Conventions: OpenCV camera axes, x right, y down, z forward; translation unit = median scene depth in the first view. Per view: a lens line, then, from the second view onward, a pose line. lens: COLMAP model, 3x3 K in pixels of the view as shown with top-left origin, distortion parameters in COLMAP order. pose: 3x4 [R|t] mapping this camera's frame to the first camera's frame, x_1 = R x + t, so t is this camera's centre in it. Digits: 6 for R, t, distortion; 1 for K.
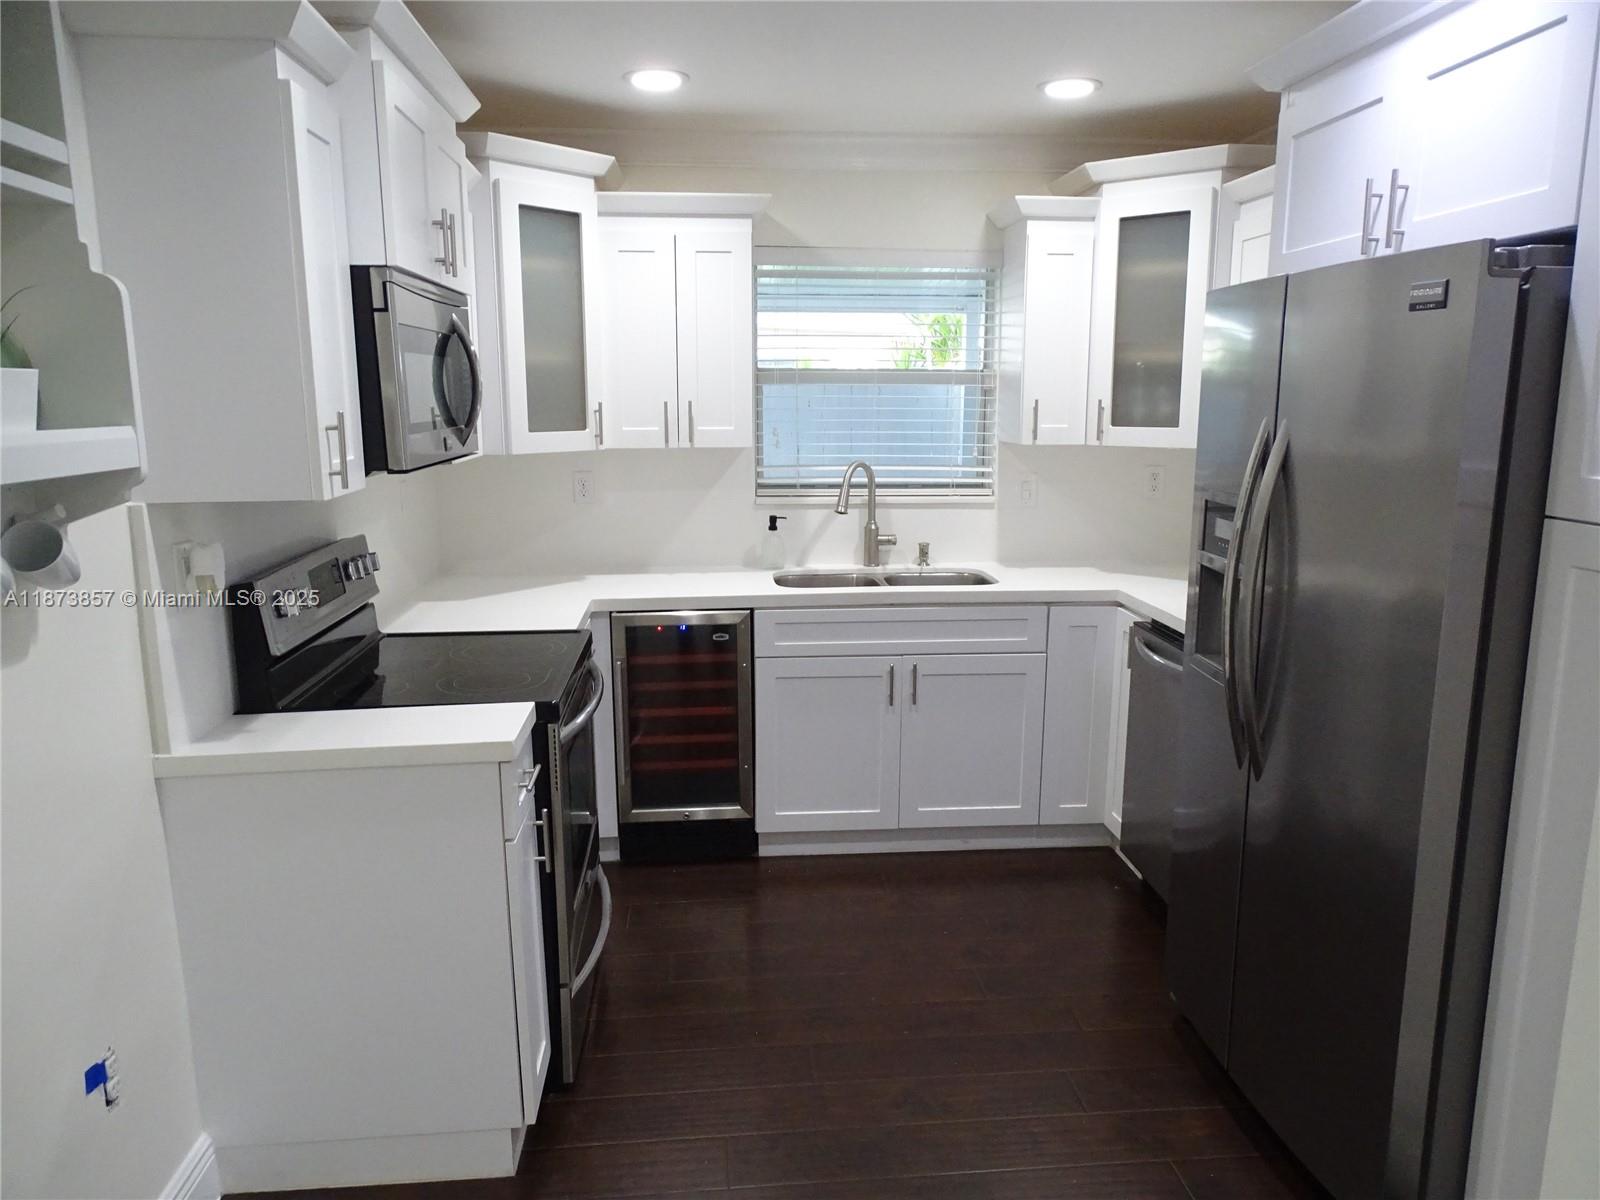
lens RADIAL K [[1138.3, 0, 796.4], [0, 1138.3, 585.0], [0, 0, 1]] dist [0.022494, -0.020595]
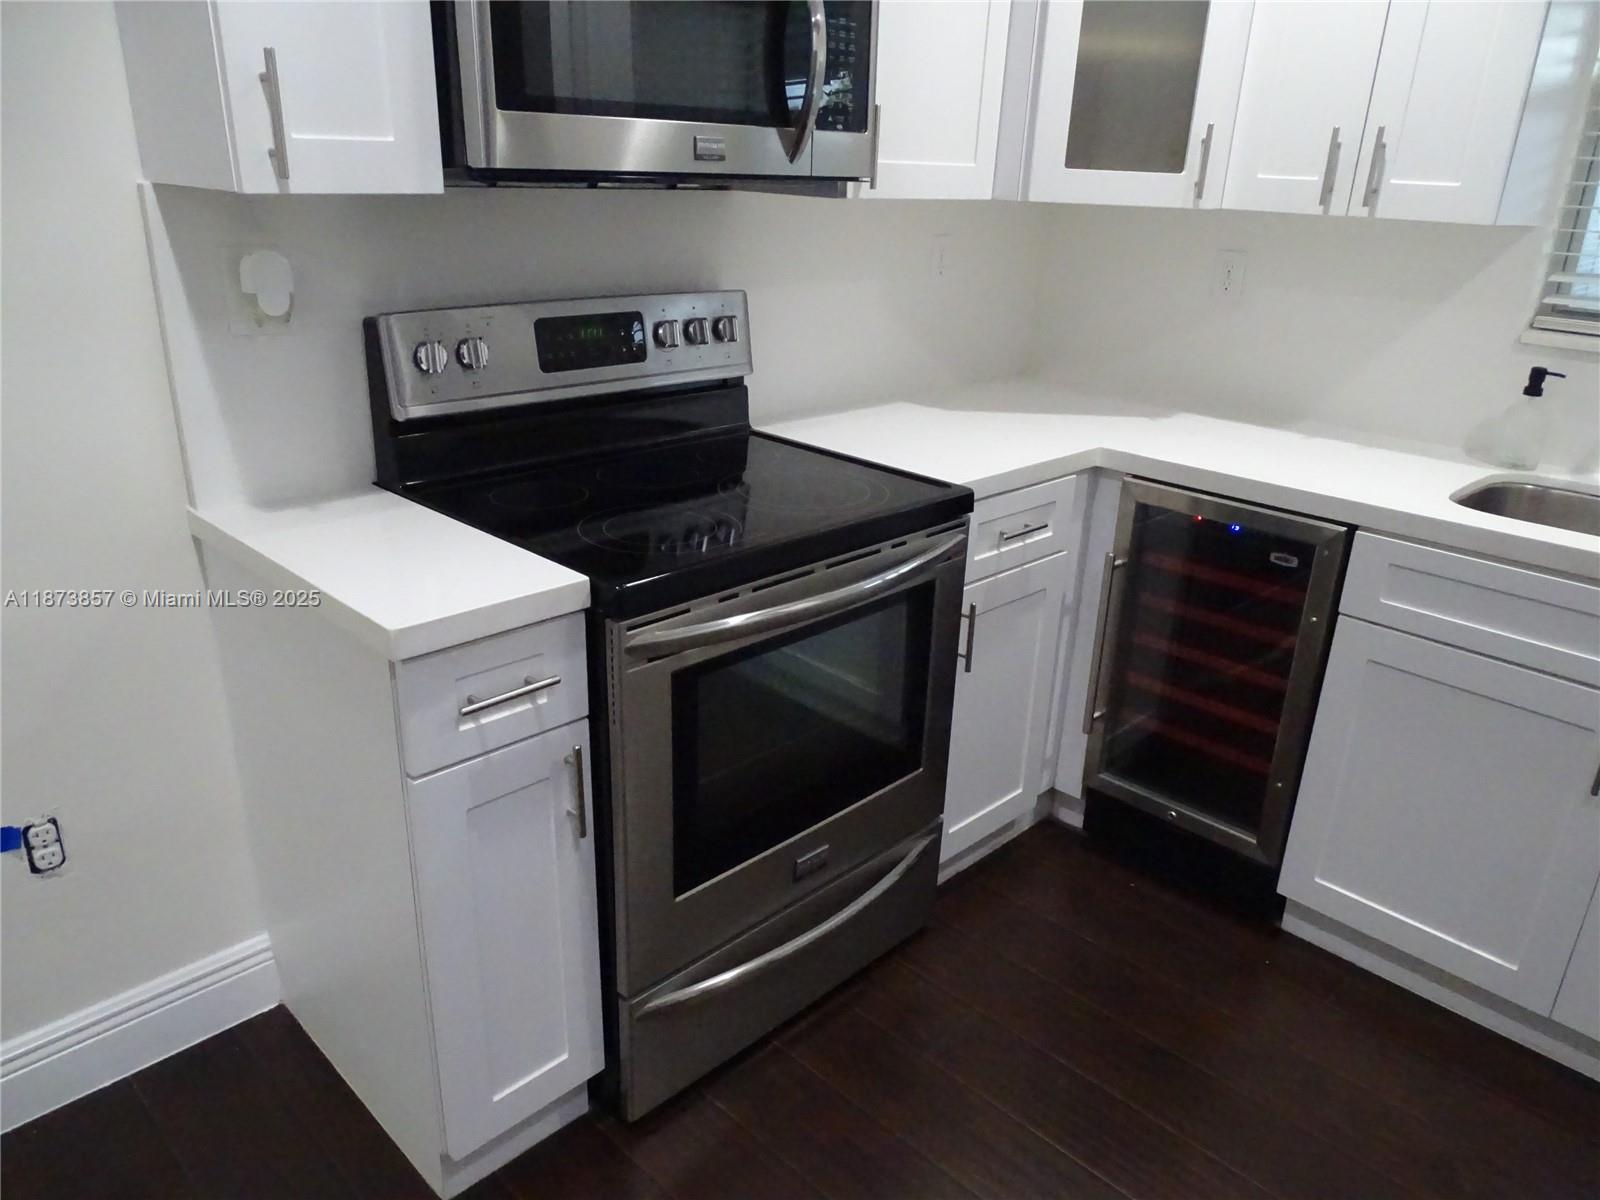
lens RADIAL K [[1138.3, 0, 788.3], [0, 1138.3, 557.7], [0, 0, 1]] dist [0.022494, -0.020595]
pose [[0.652677, 0.288485, -0.700563, 0.163233], [-0.172465, 0.956966, 0.233394, -0.043598], [0.737746, -0.031508, 0.674343, 0.411016]]
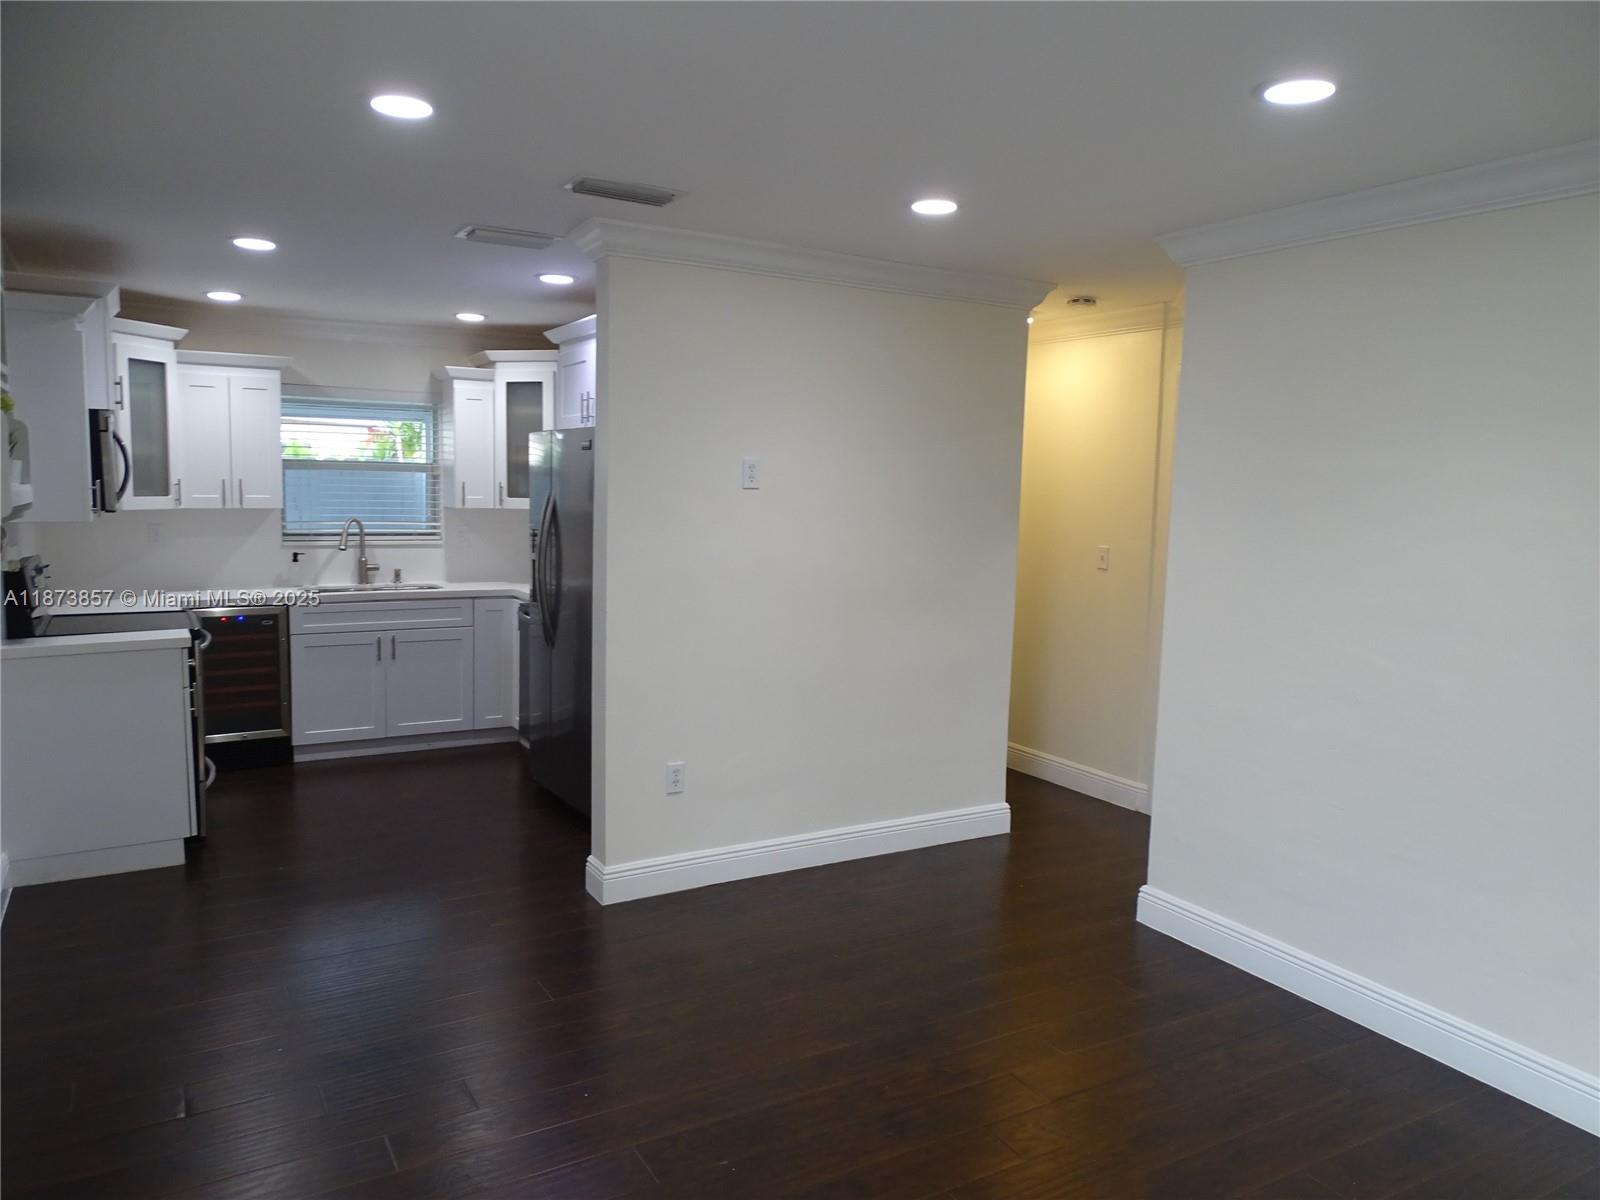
lens RADIAL K [[1138.3, 0, 782.1], [0, 1138.3, 580.1], [0, 0, 1]] dist [0.022494, -0.020595]
pose [[0.908611, -0.020542, 0.417138, -0.073990], [0.053557, 0.996274, -0.067596, 0.128694], [-0.414196, 0.083760, 0.906326, -0.755312]]
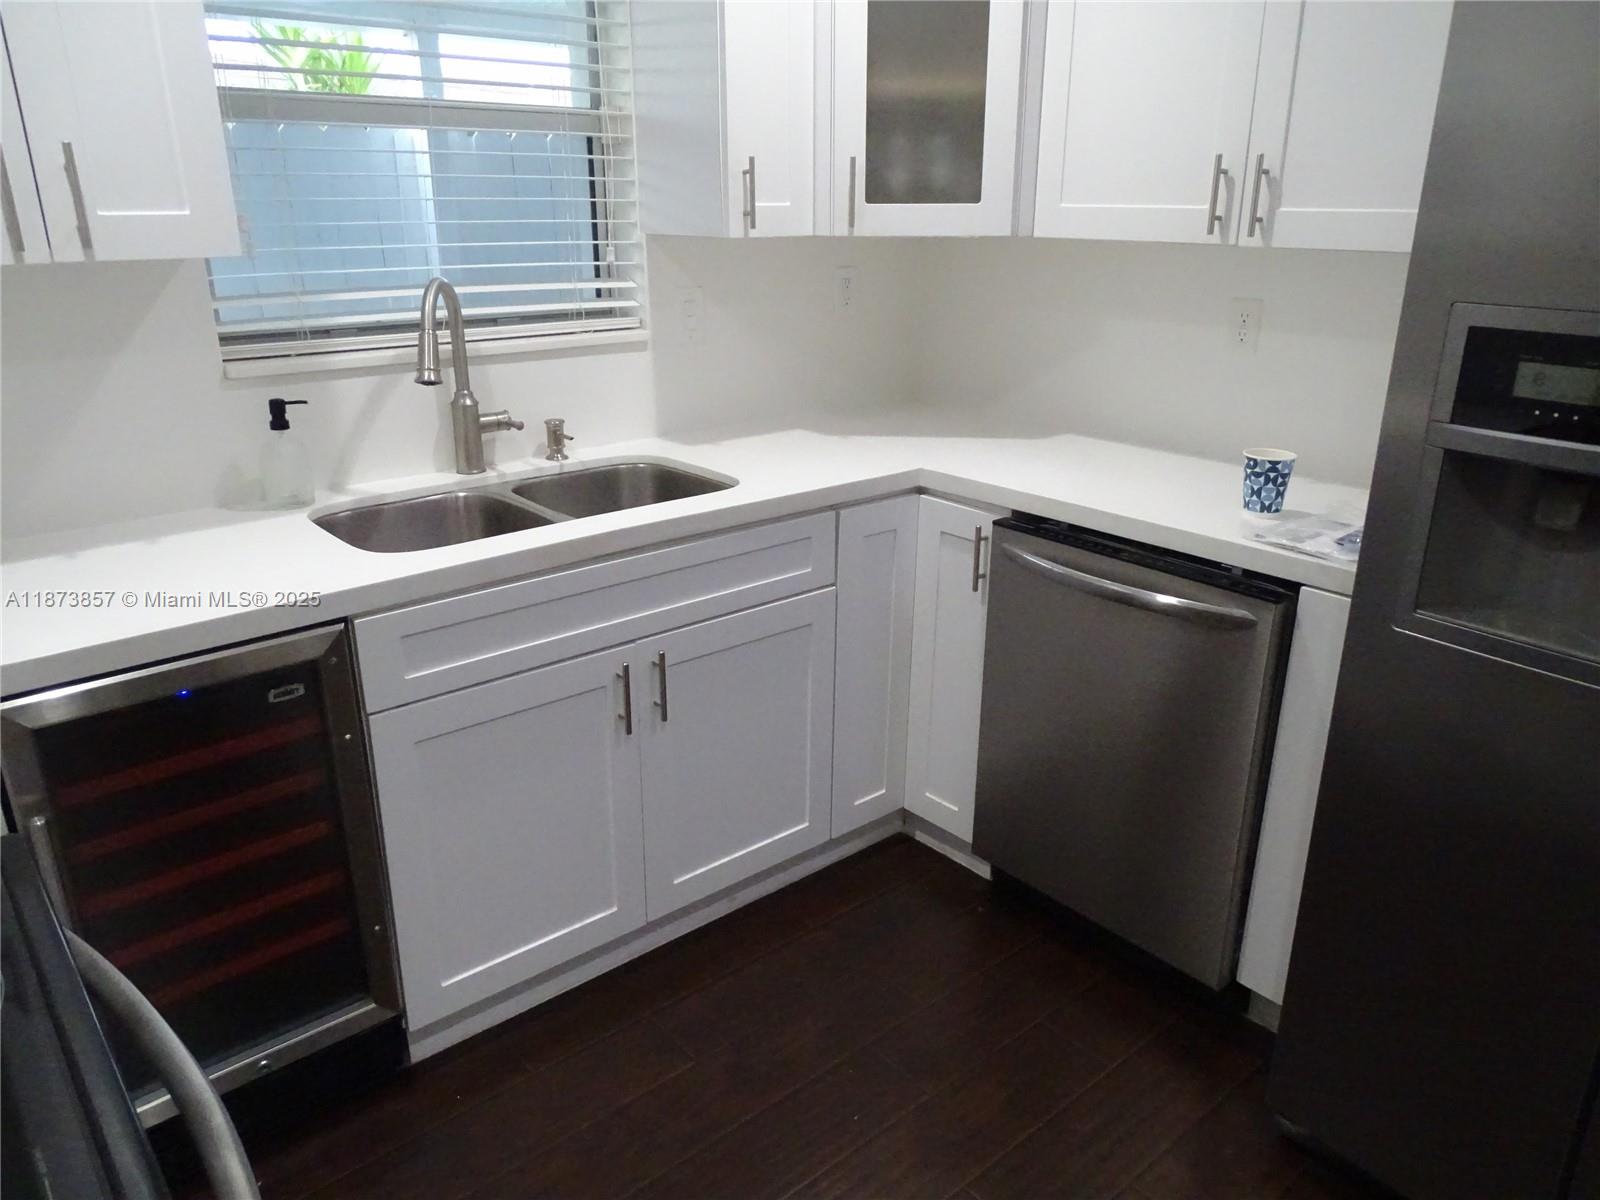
lens RADIAL K [[1138.3, 0, 799.4], [0, 1138.3, 591.7], [0, 0, 1]] dist [0.022494, -0.020595]
pose [[0.814996, -0.193004, 0.546380, -0.133527], [0.099834, 0.975570, 0.195696, -0.058425], [-0.570802, -0.104944, 0.814353, 0.496538]]
